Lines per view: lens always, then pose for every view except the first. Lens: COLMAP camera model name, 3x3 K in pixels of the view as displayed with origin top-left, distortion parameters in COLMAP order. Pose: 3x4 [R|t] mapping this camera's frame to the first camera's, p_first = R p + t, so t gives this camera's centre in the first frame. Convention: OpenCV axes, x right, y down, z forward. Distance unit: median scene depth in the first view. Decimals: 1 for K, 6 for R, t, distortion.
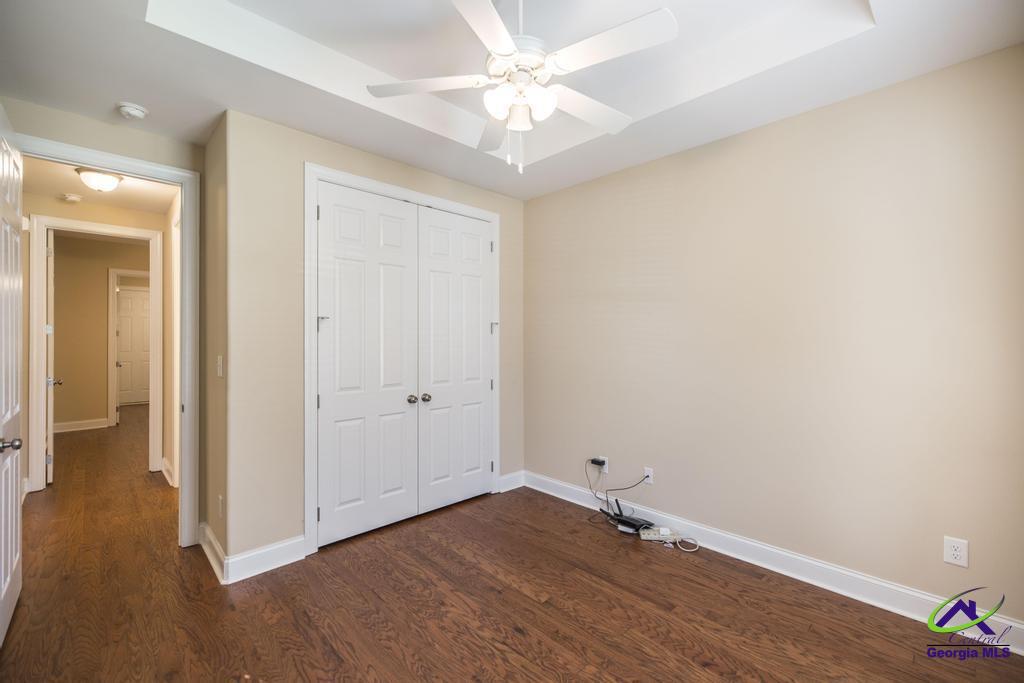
lens RADIAL K [[434.6, 0, 515.2], [0, 434.6, 340.4], [0, 0, 1]] dist [0.002971, -0.000137]
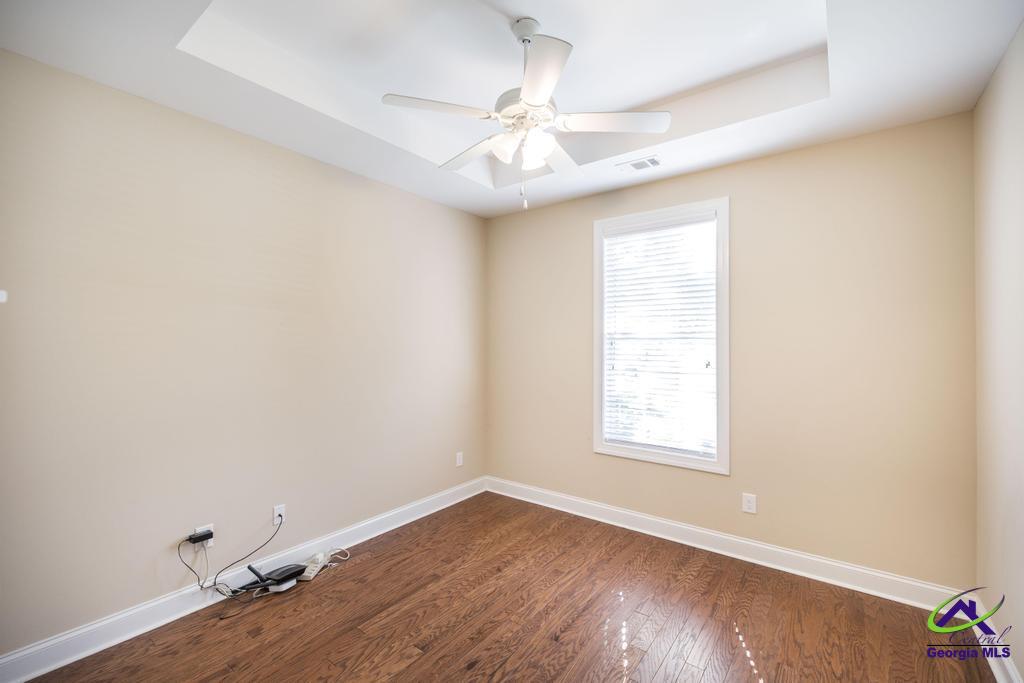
lens RADIAL K [[434.6, 0, 516.0], [0, 434.6, 340.9], [0, 0, 1]] dist [0.002971, -0.000137]
pose [[-0.162719, 0.006301, 0.986652, -0.805778], [-0.000611, 0.999979, -0.006487, -0.029795], [-0.986672, -0.001658, -0.162711, 0.901420]]
